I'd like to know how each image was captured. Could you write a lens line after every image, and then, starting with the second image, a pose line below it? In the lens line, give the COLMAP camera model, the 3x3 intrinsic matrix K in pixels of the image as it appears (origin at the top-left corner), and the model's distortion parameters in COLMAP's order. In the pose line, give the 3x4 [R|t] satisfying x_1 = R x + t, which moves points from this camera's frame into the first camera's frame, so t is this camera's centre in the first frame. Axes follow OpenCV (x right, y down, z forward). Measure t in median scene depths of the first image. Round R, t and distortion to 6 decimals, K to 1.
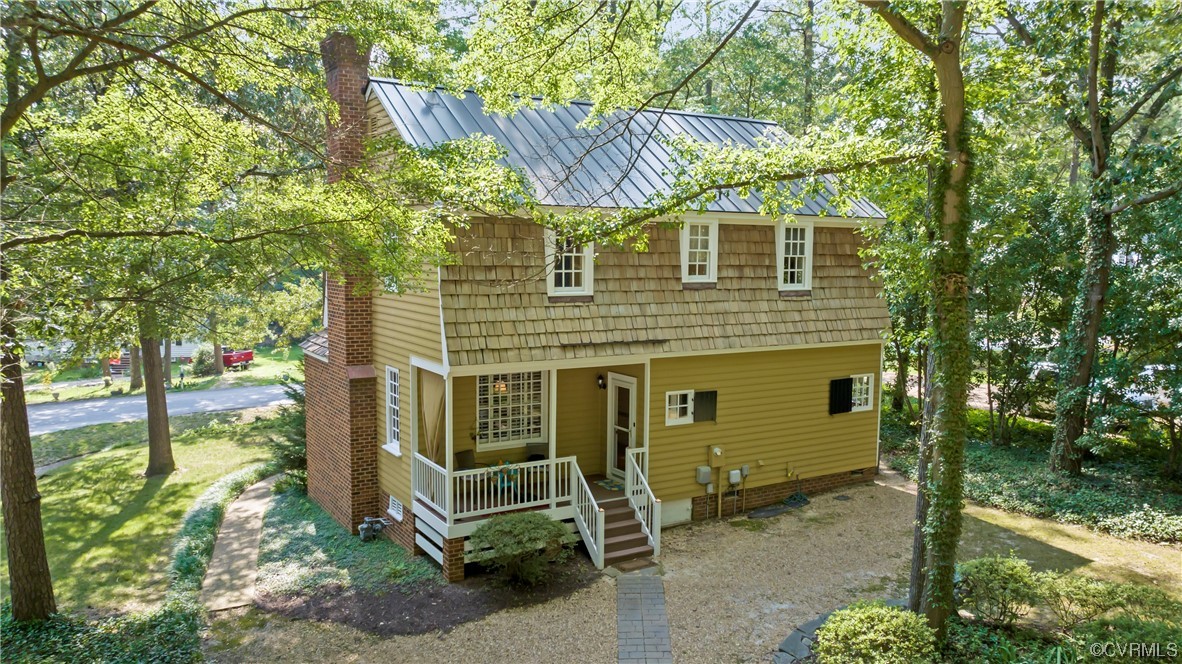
lens RADIAL K [[836.9, 0, 590.8], [0, 836.9, 329.7], [0, 0, 1]] dist [-0.032424, 0.015838]
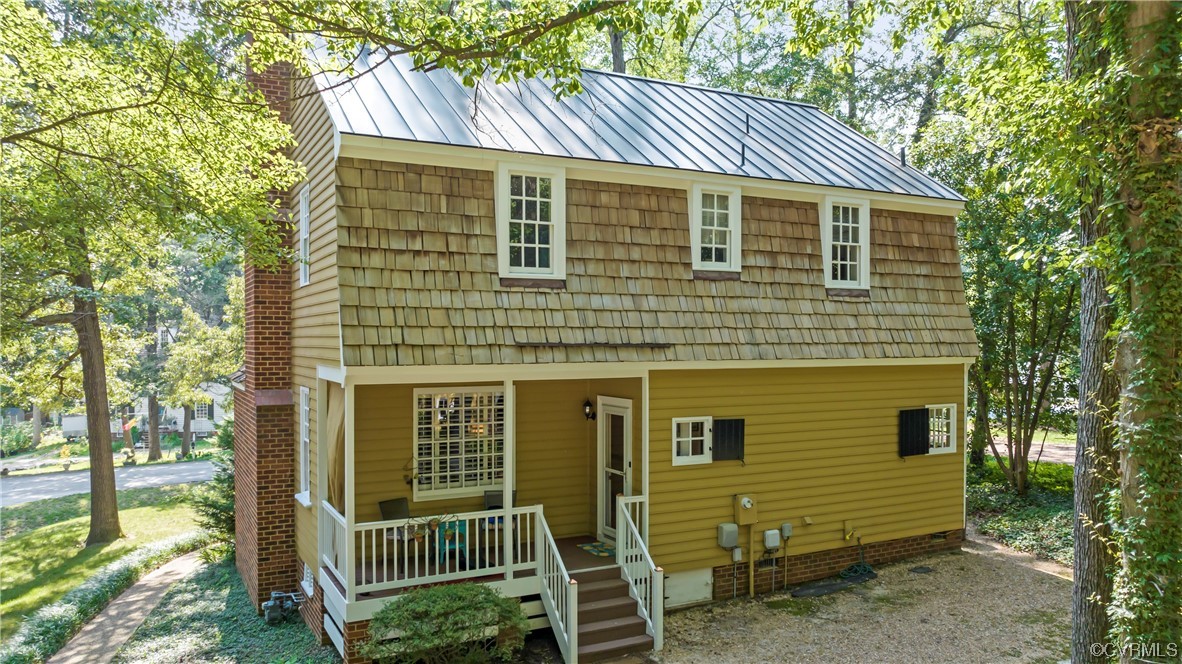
lens RADIAL K [[836.9, 0, 591.4], [0, 836.9, 339.1], [0, 0, 1]] dist [-0.032424, 0.015838]
pose [[0.998501, -0.009889, -0.053833, 0.058739], [0.005340, 0.996451, -0.084010, 0.065628], [0.054473, 0.083597, 0.995010, 0.264917]]
